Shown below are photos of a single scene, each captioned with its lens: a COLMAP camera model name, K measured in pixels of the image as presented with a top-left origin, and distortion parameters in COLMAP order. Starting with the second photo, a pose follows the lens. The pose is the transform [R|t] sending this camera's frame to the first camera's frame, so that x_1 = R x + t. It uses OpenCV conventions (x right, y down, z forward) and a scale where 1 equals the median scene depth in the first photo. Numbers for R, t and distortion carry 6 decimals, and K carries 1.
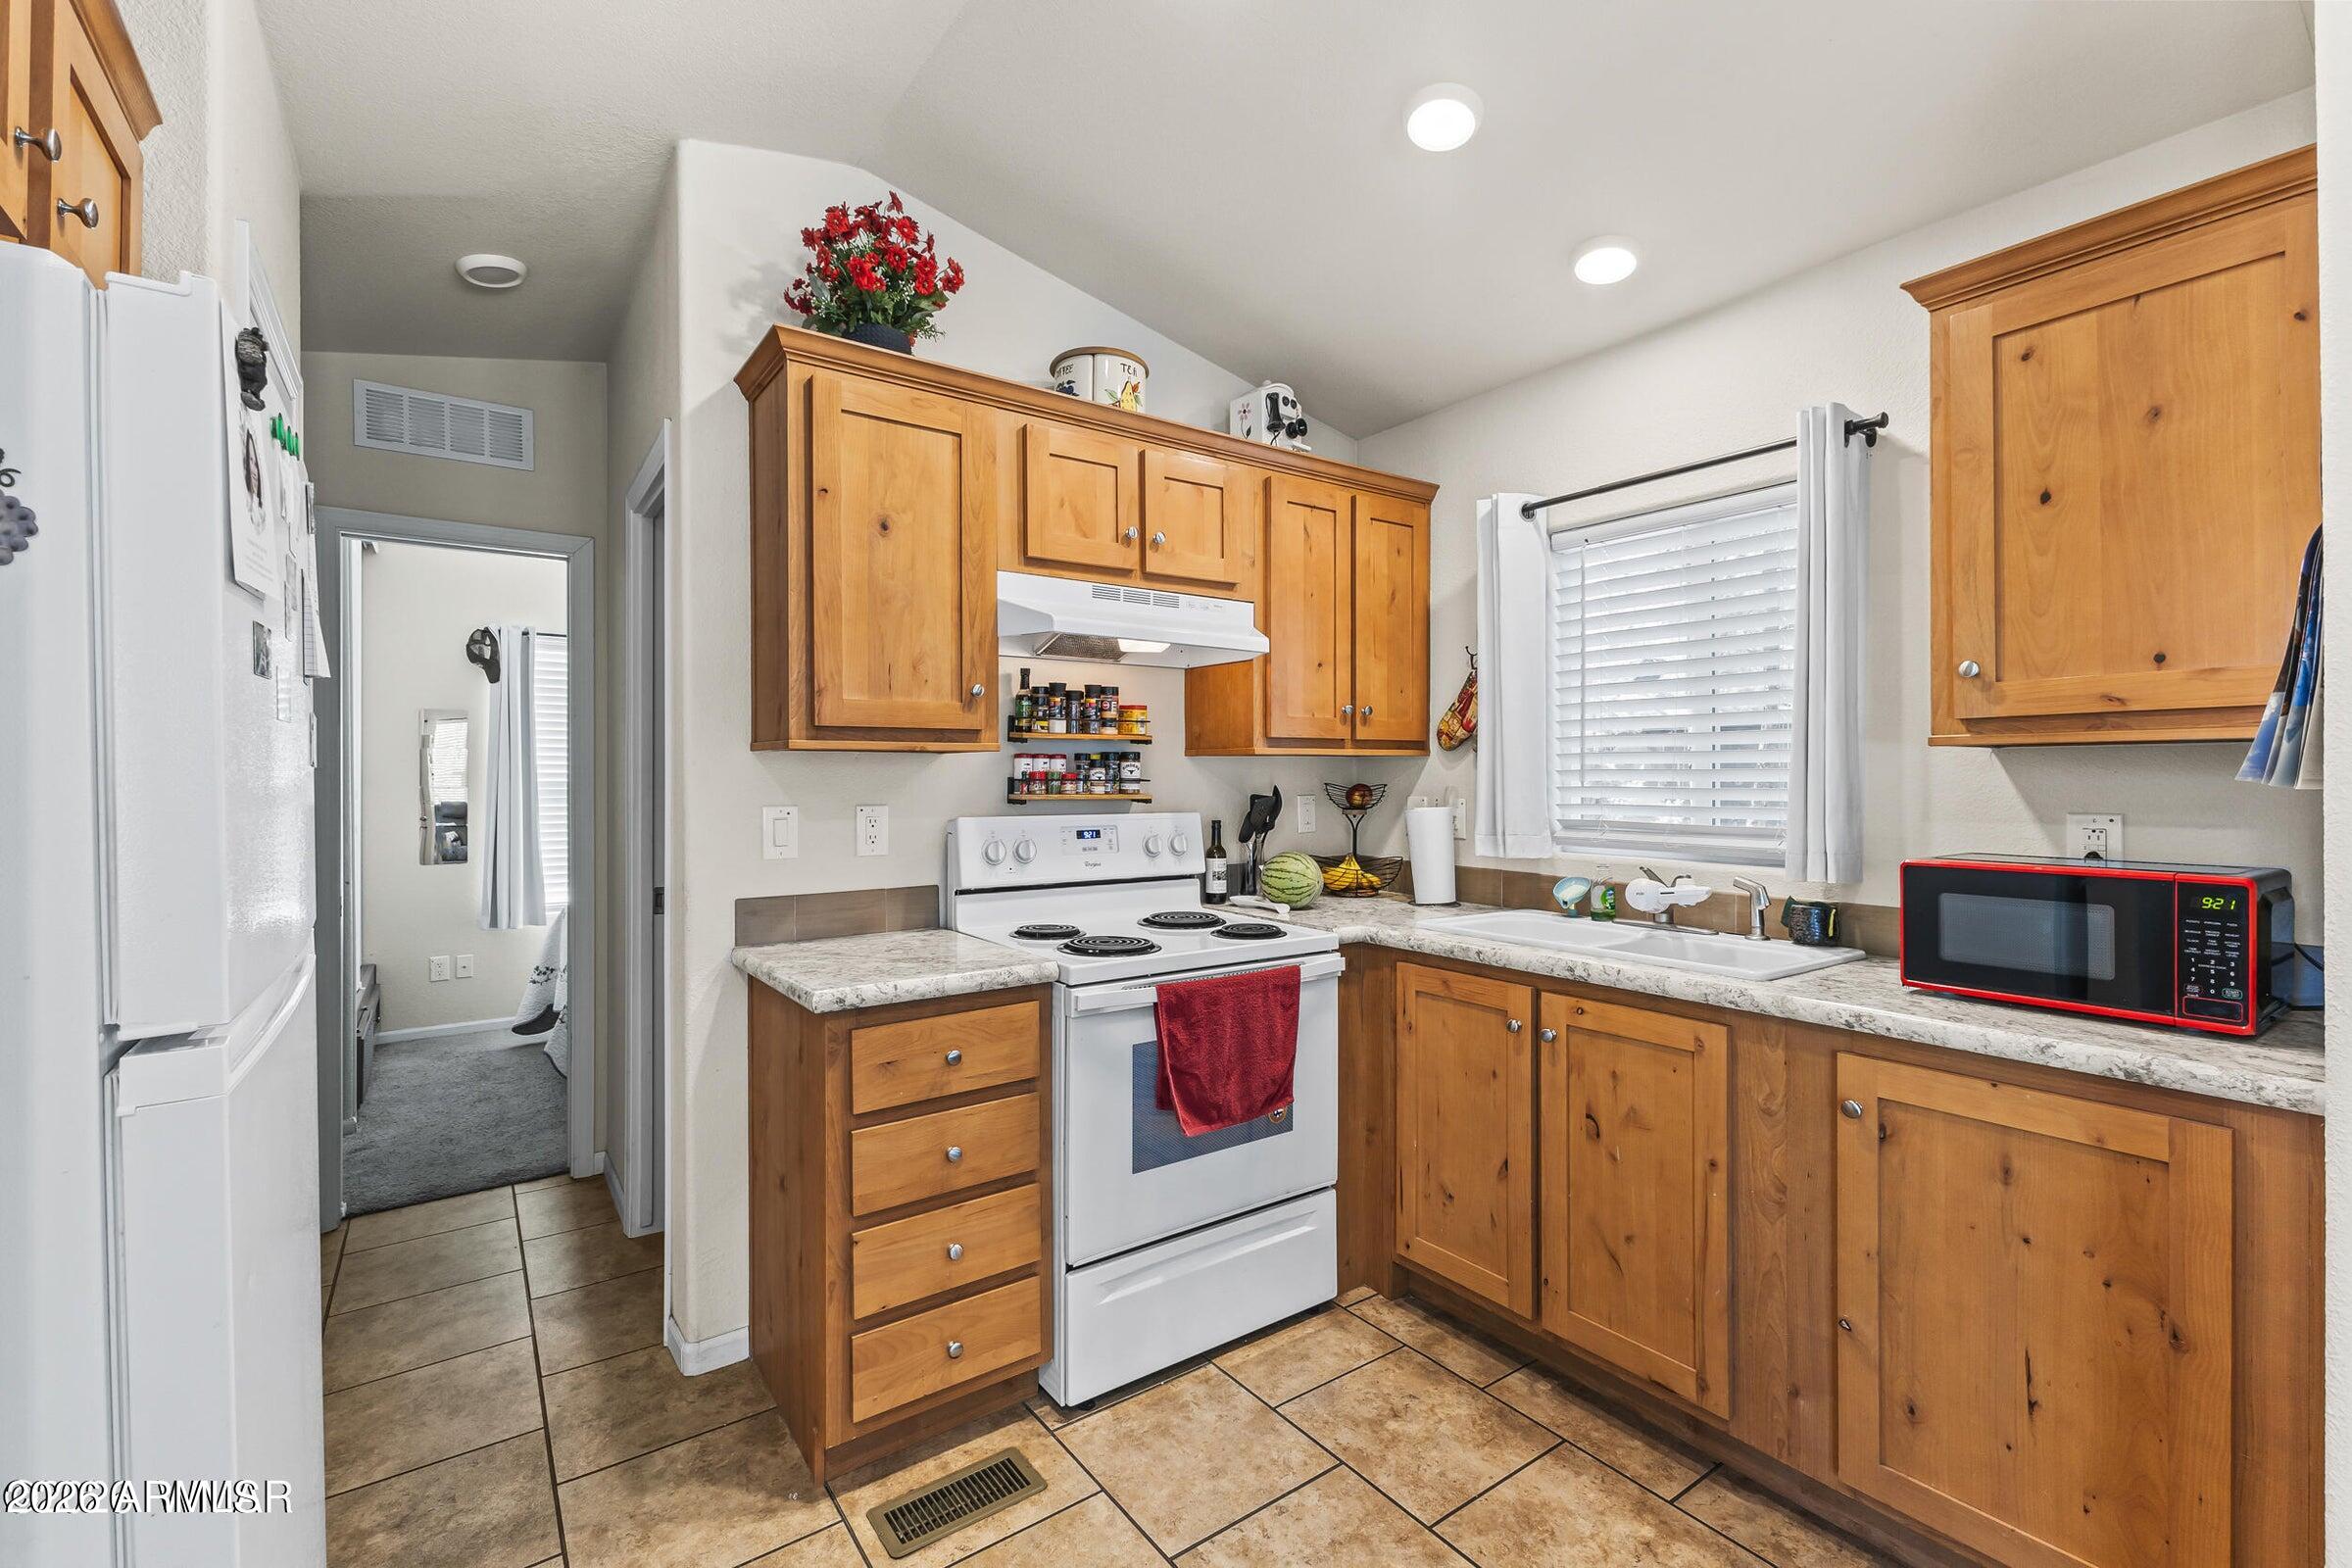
lens RADIAL K [[1034.1, 0, 1138.8], [0, 1034.1, 779.1], [0, 0, 1]] dist [0.010840, -0.000553]
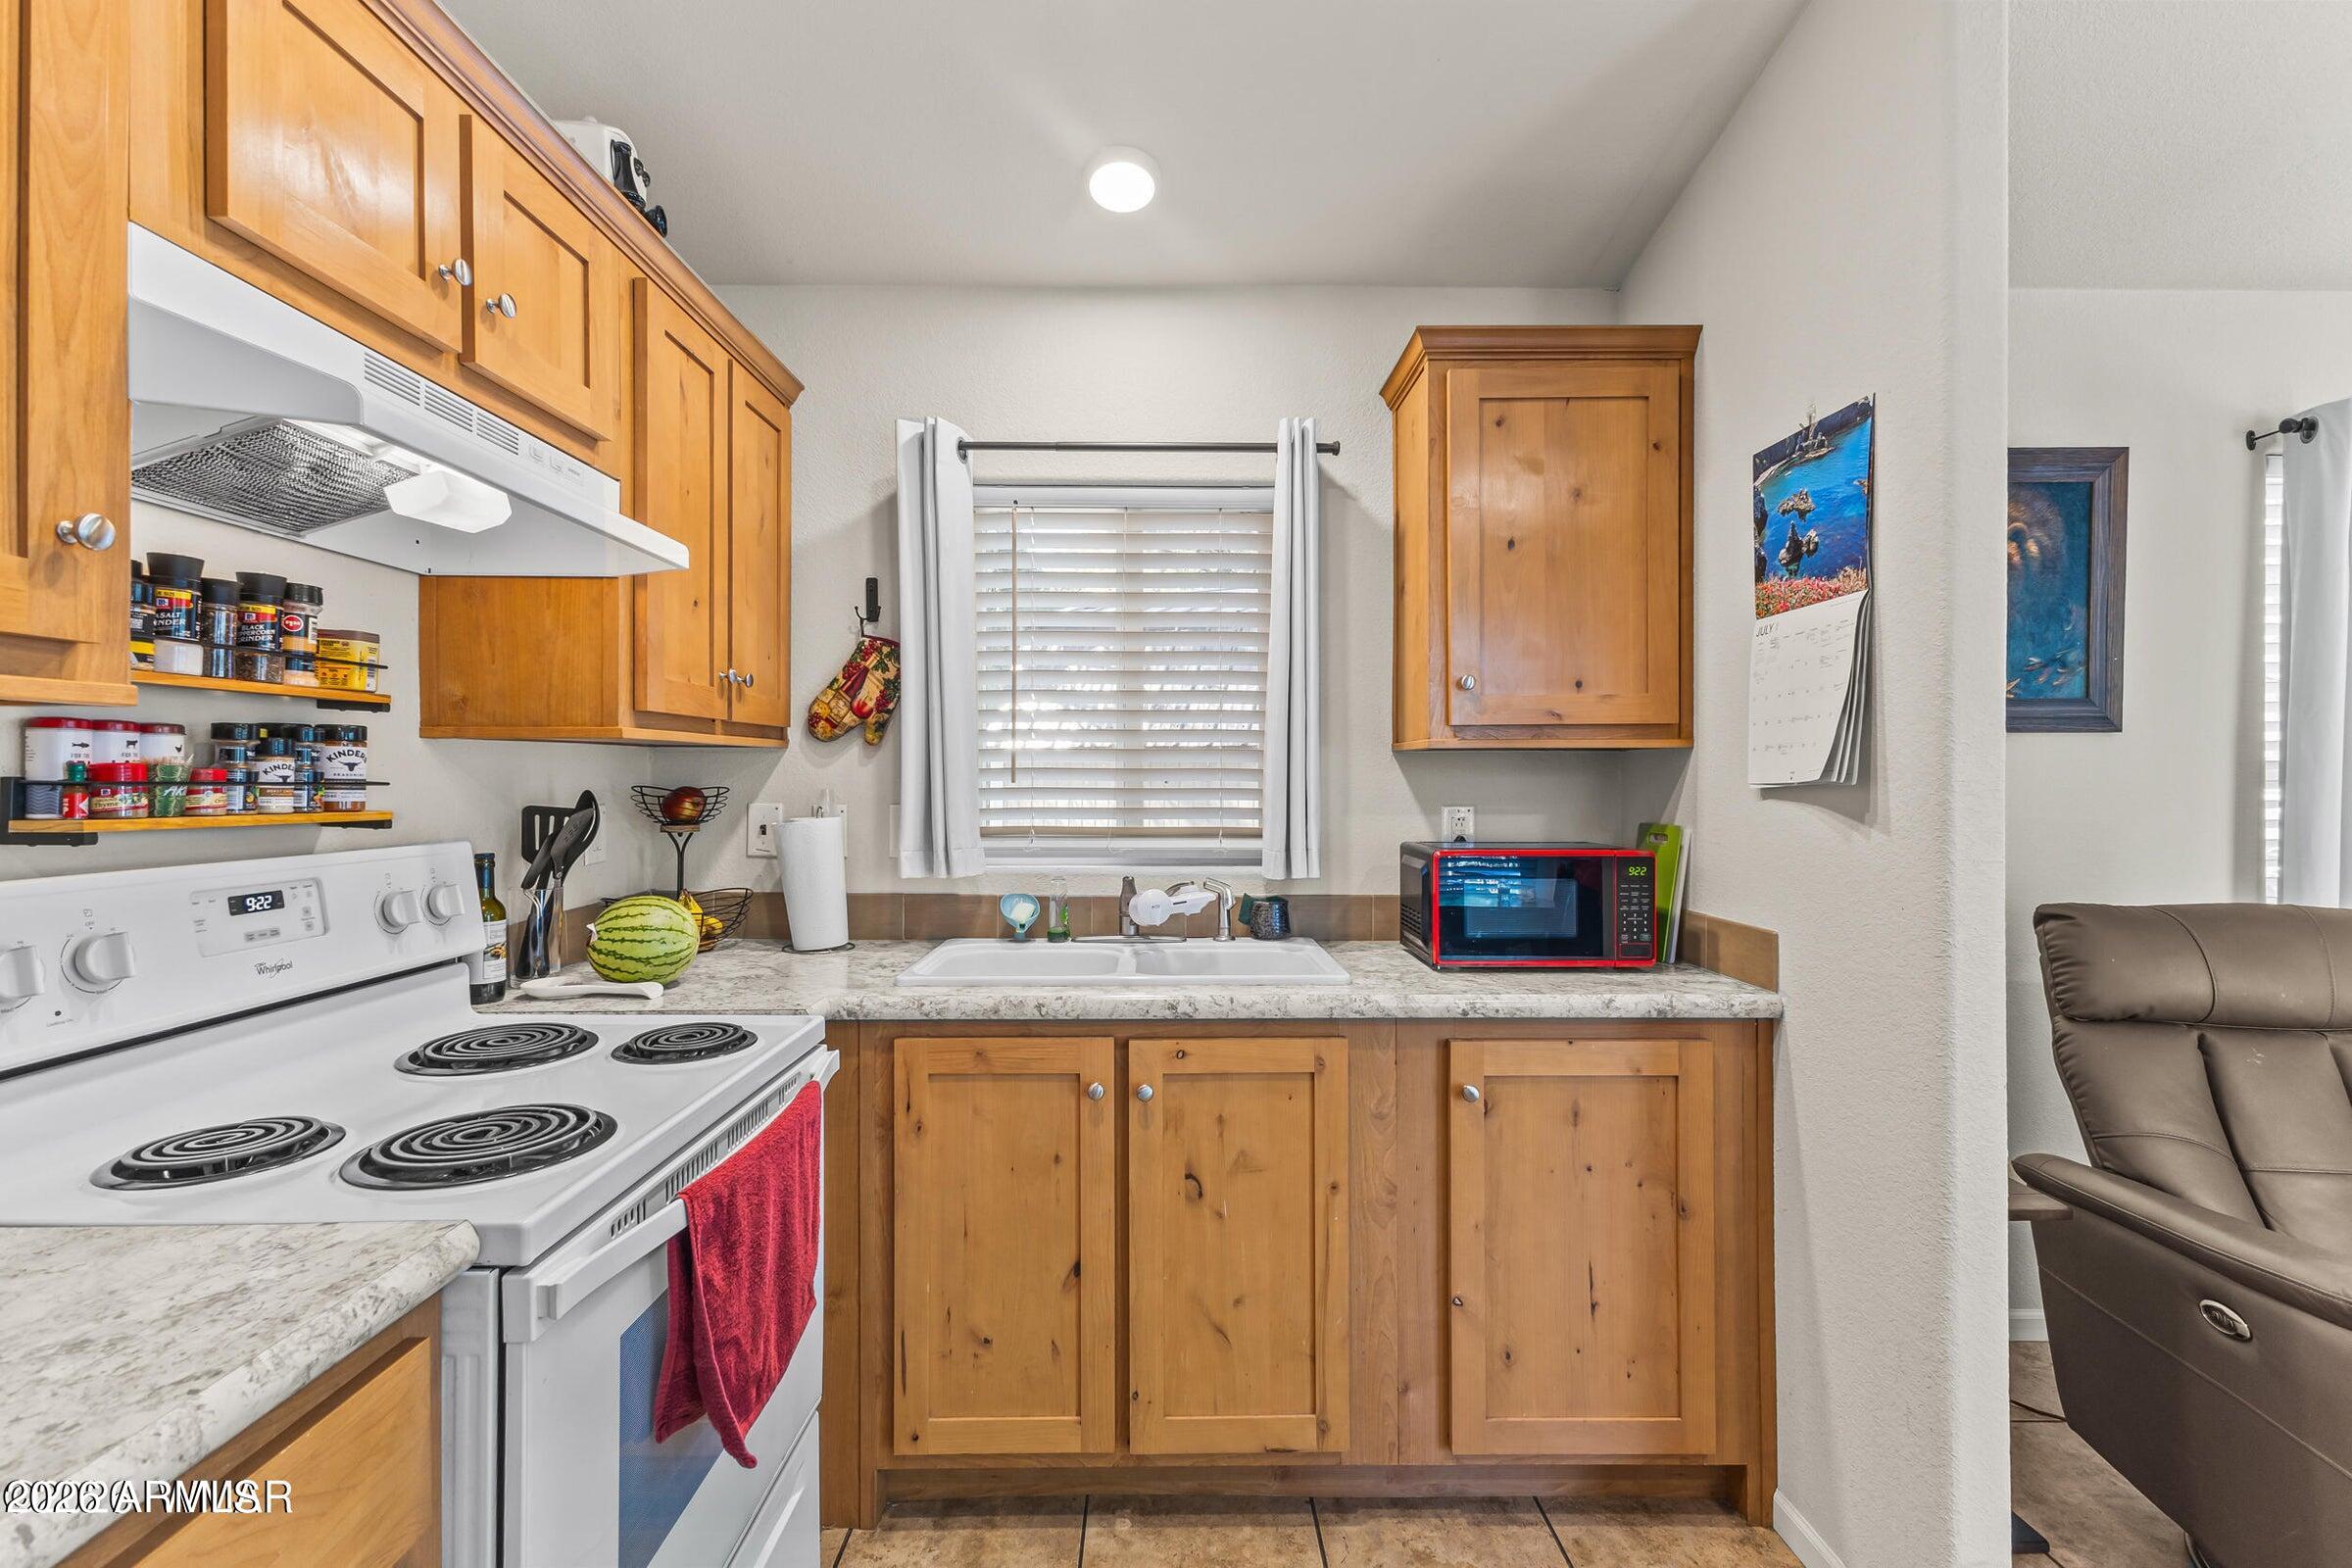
lens RADIAL K [[1034.1, 0, 1182.5], [0, 1034.1, 779.8], [0, 0, 1]] dist [0.010840, -0.000553]
pose [[0.545625, -0.002277, 0.838026, -0.251775], [0.002229, 0.999997, 0.001266, -0.000214], [-0.838026, 0.001178, 0.545629, 0.490066]]
